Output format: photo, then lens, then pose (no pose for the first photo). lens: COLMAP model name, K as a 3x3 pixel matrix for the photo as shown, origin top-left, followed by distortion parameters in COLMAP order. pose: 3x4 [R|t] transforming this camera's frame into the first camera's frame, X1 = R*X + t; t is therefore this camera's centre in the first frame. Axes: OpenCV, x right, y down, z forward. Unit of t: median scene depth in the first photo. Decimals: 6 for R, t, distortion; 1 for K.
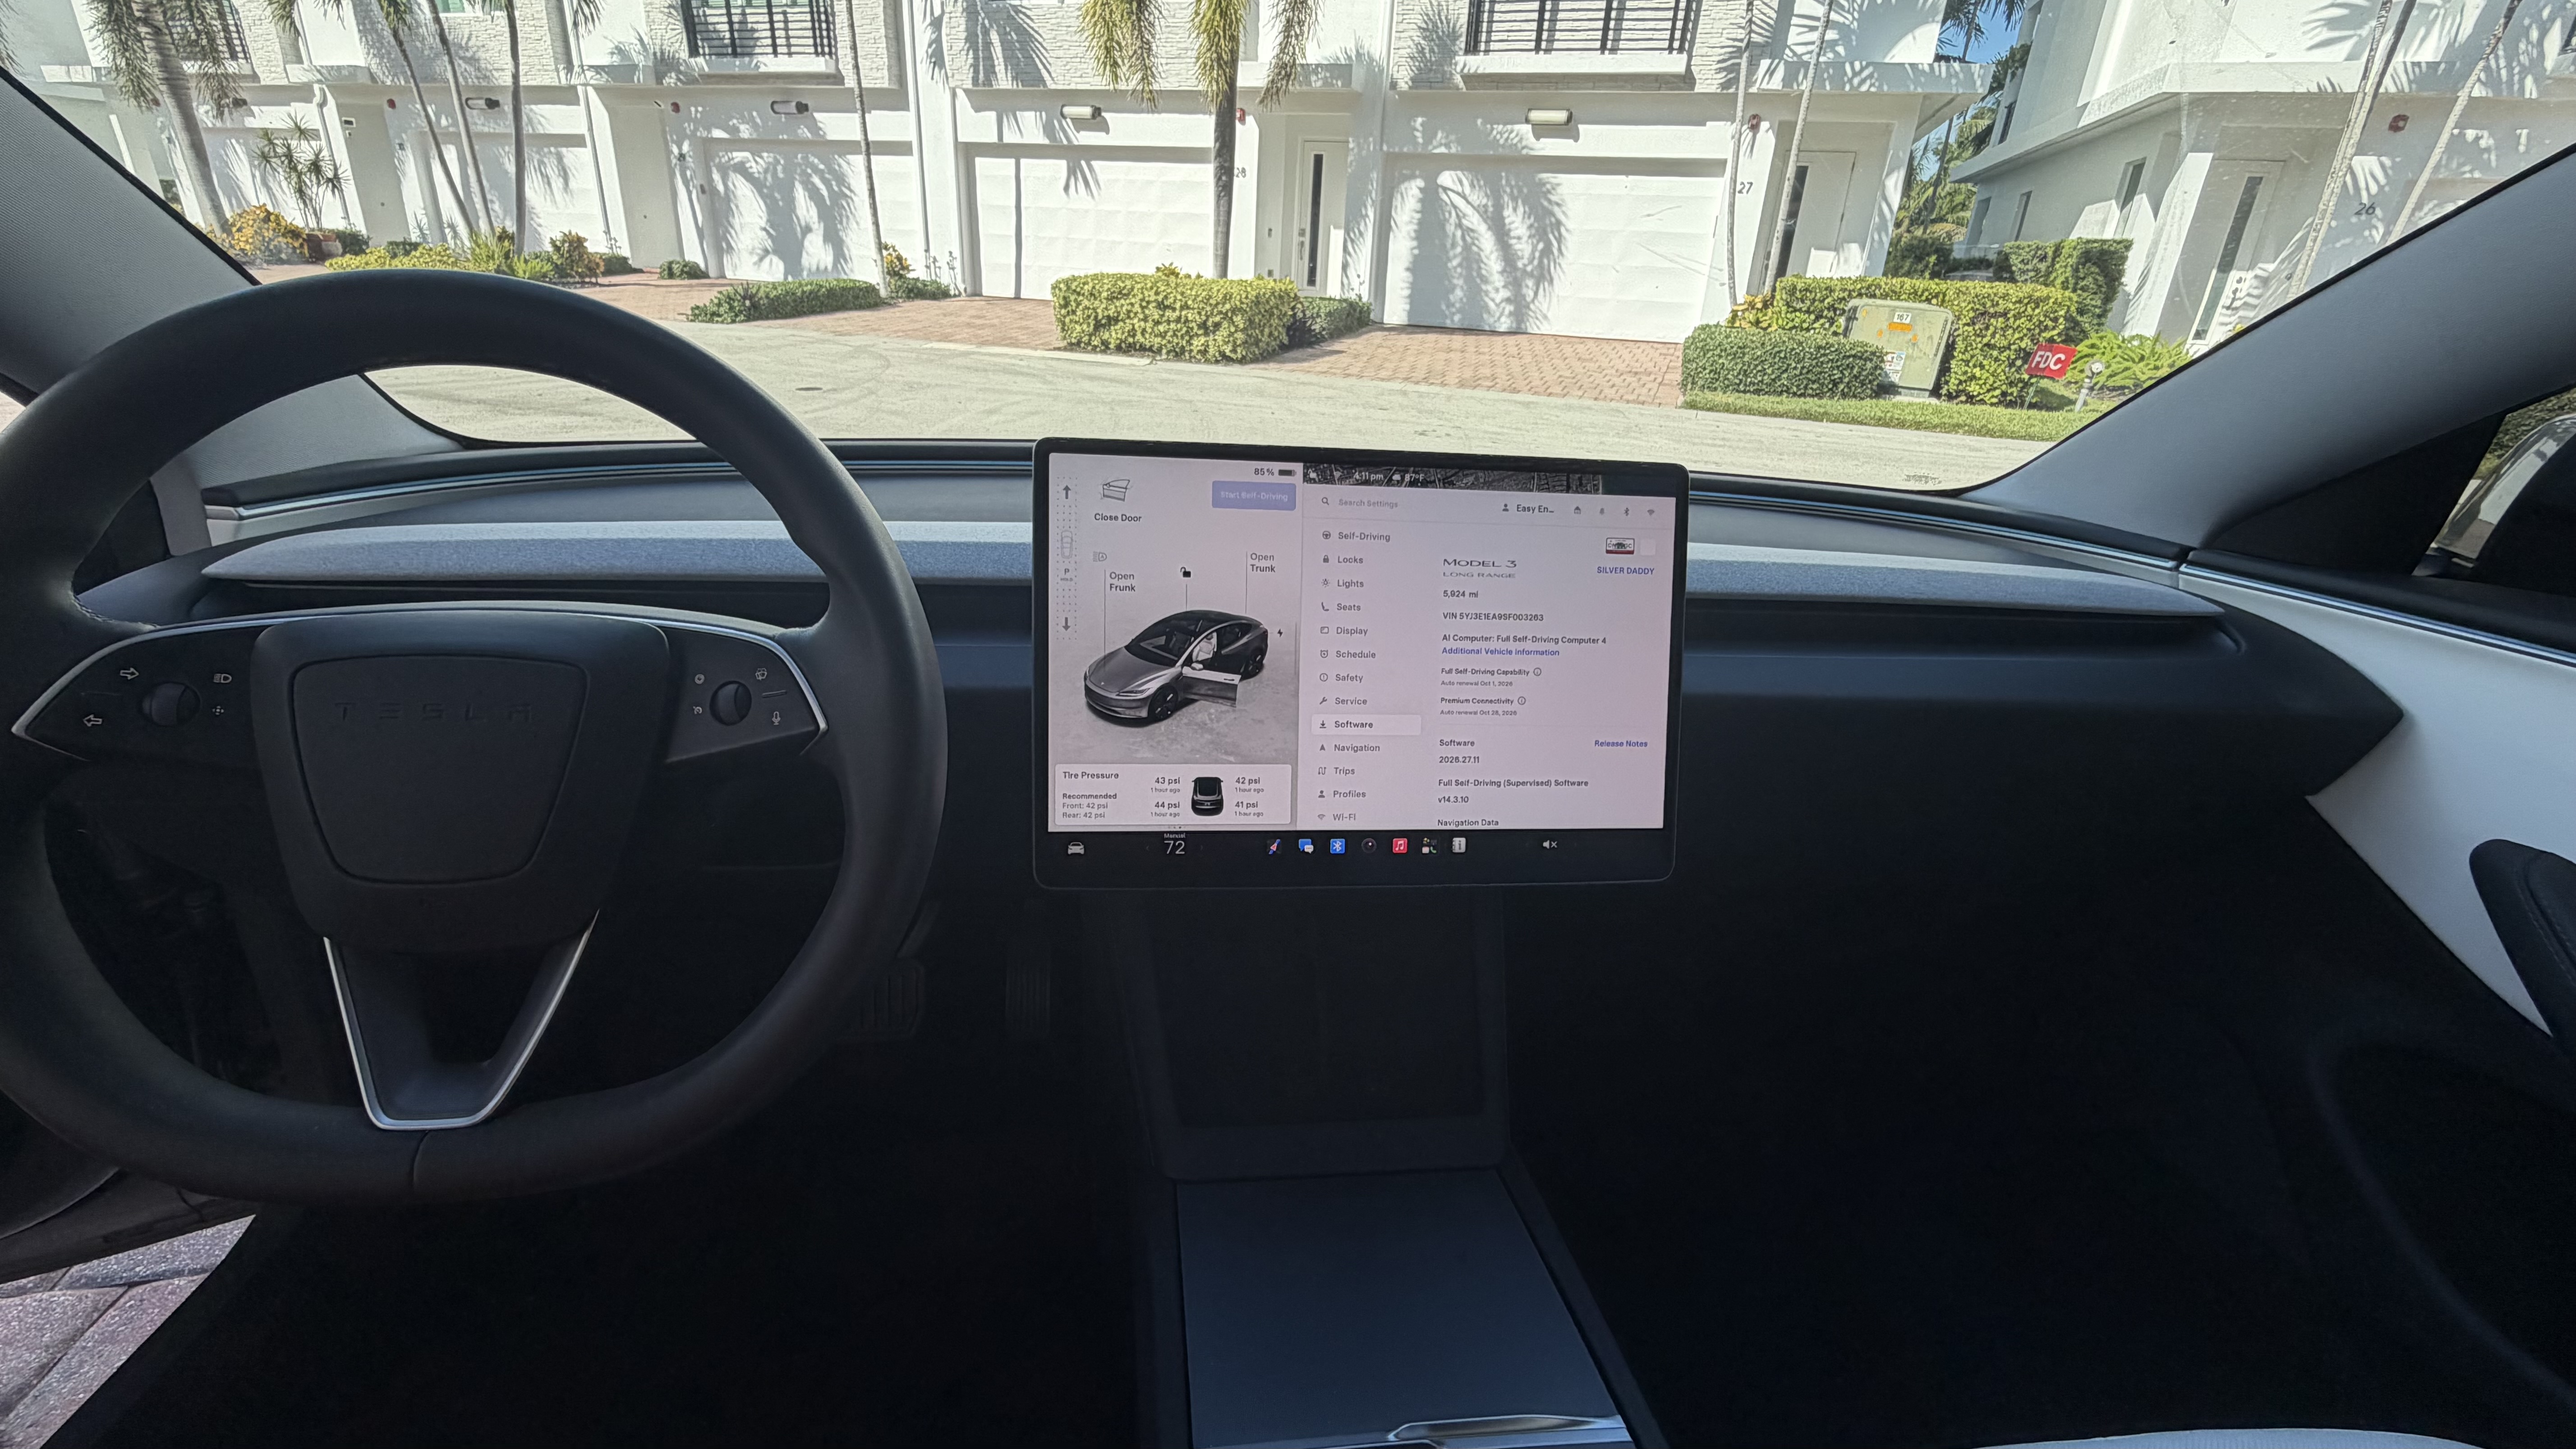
lens RADIAL K [[1119.5, 0, 1275.9], [0, 1119.5, 716.4], [0, 0, 1]] dist [0.002110, 0.001157]
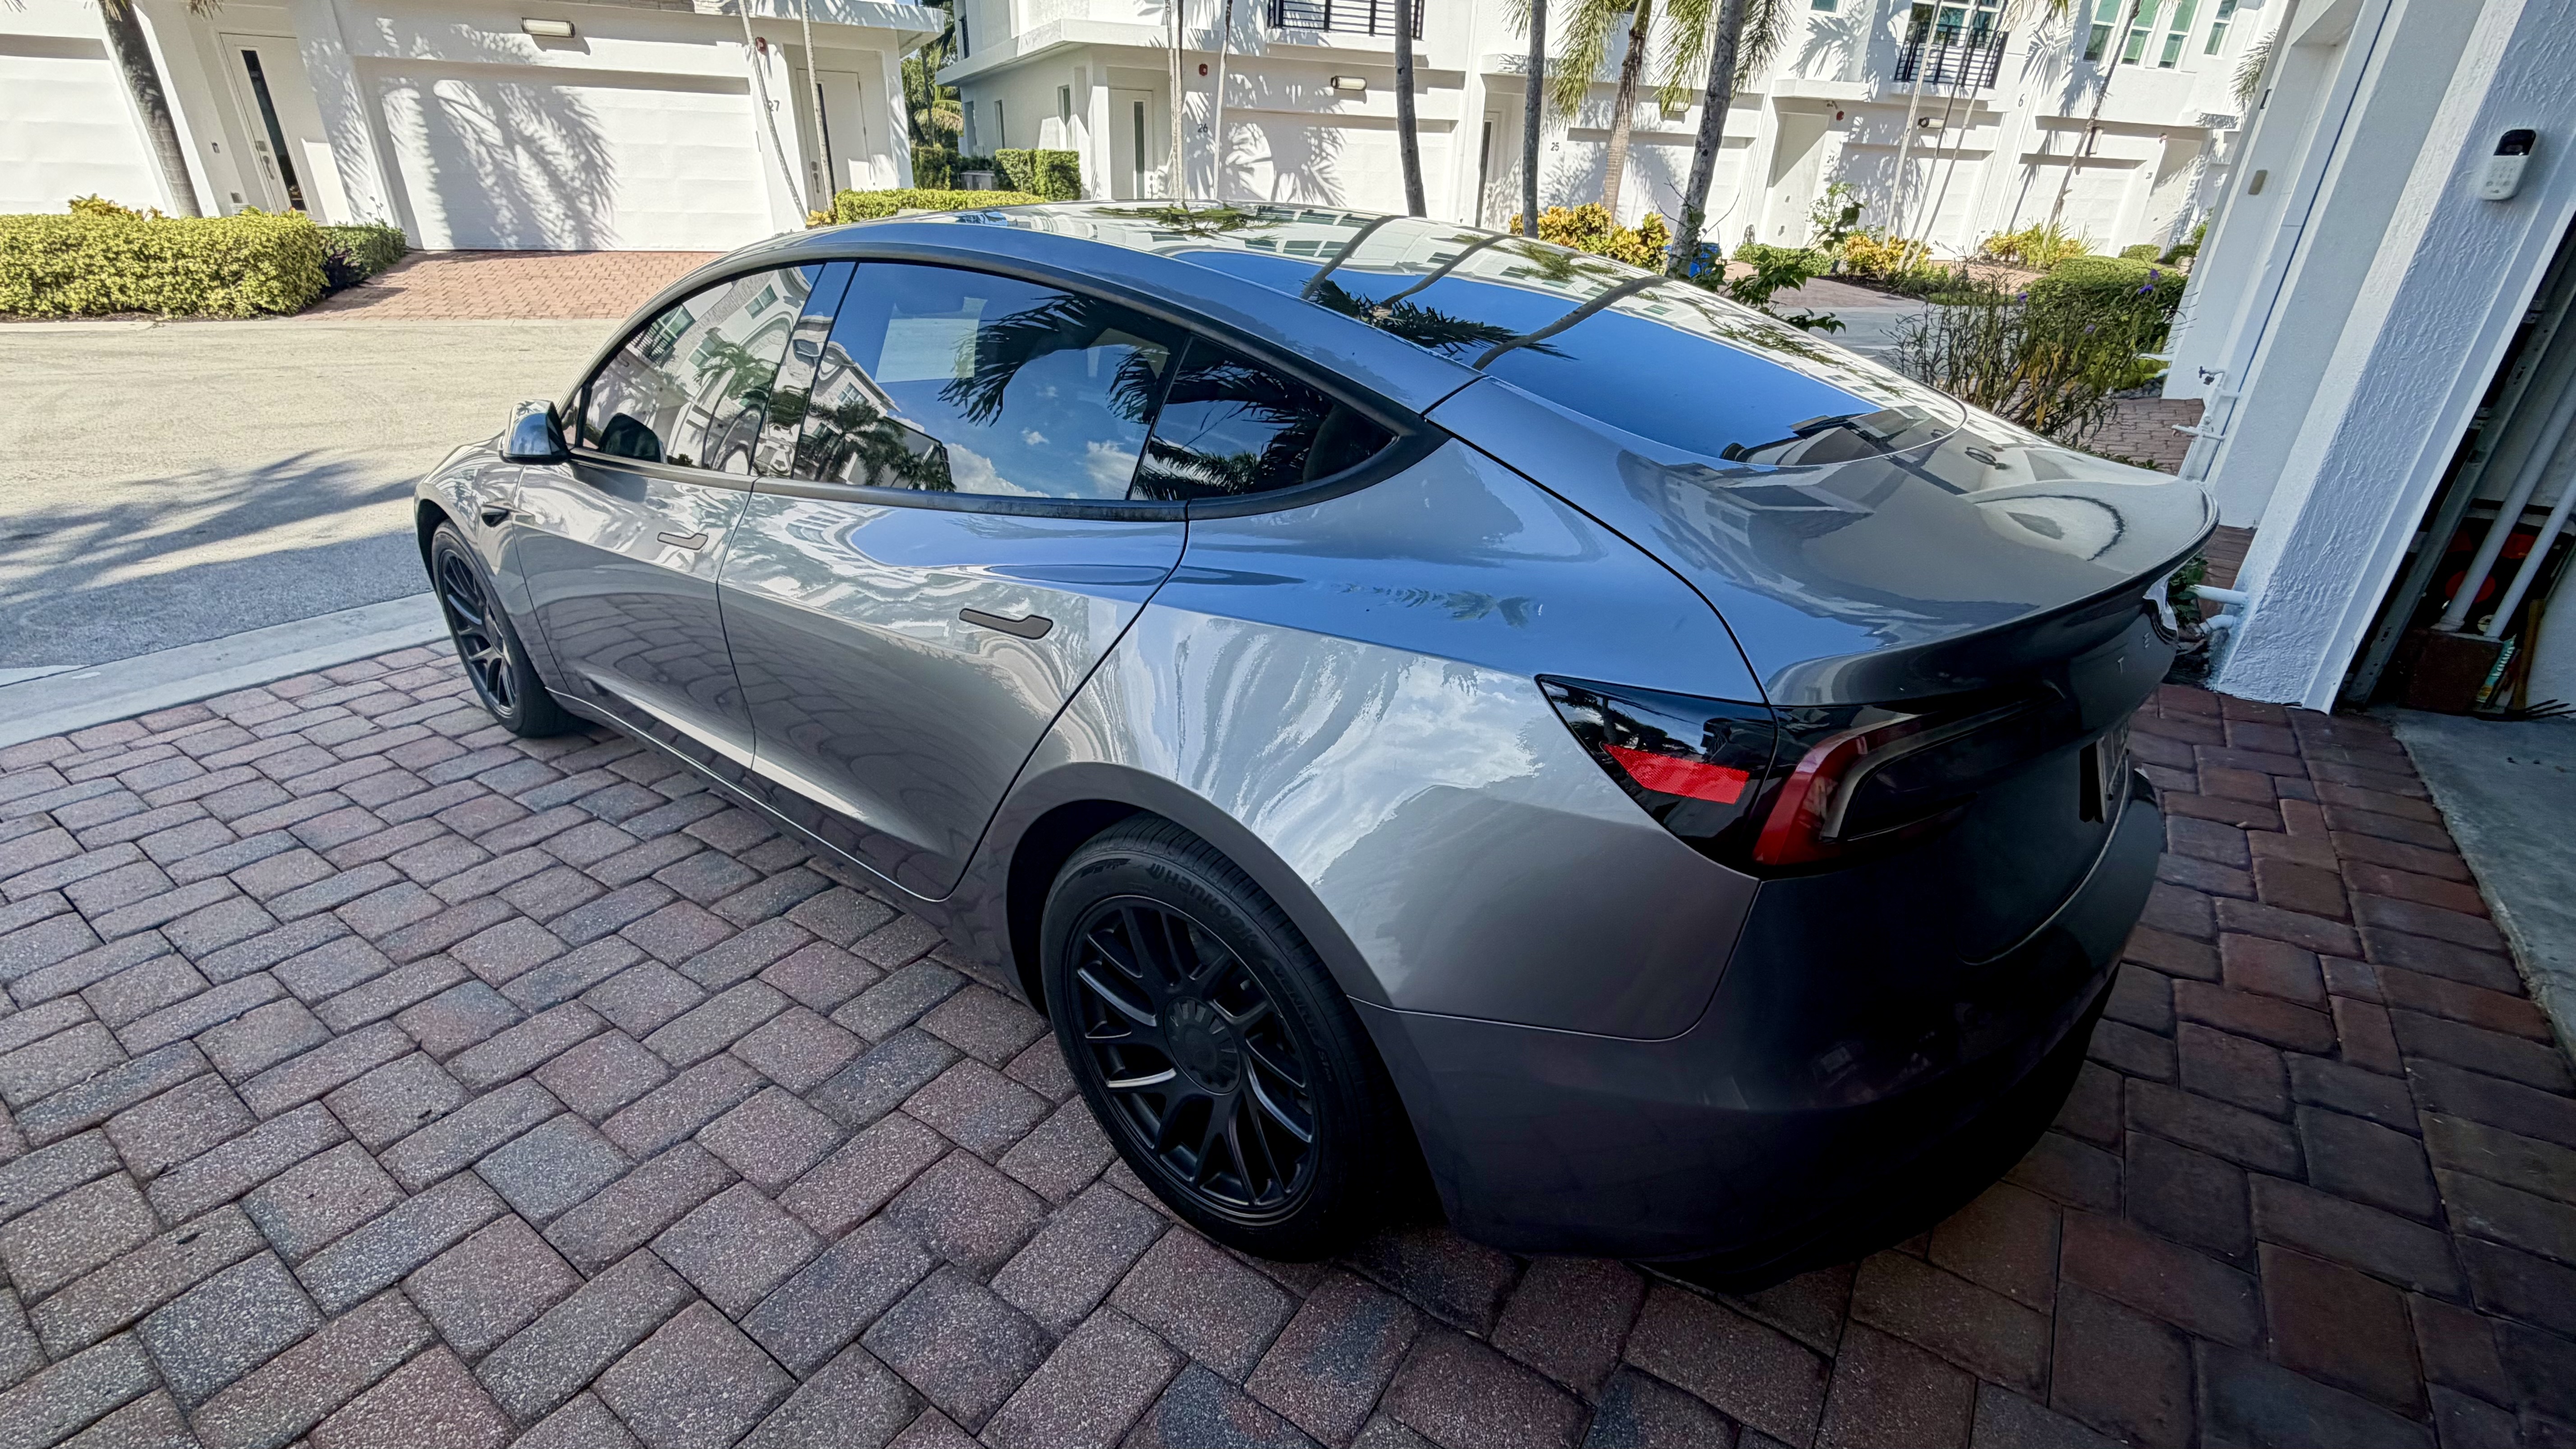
lens RADIAL K [[1119.5, 0, 1275.9], [0, 1119.5, 716.4], [0, 0, 1]] dist [0.002110, 0.001157]
pose [[0.727122, -0.322605, 0.605987, -0.089096], [0.266645, 0.946120, 0.183733, 0.029201], [-0.632609, 0.027986, 0.773965, -0.159709]]
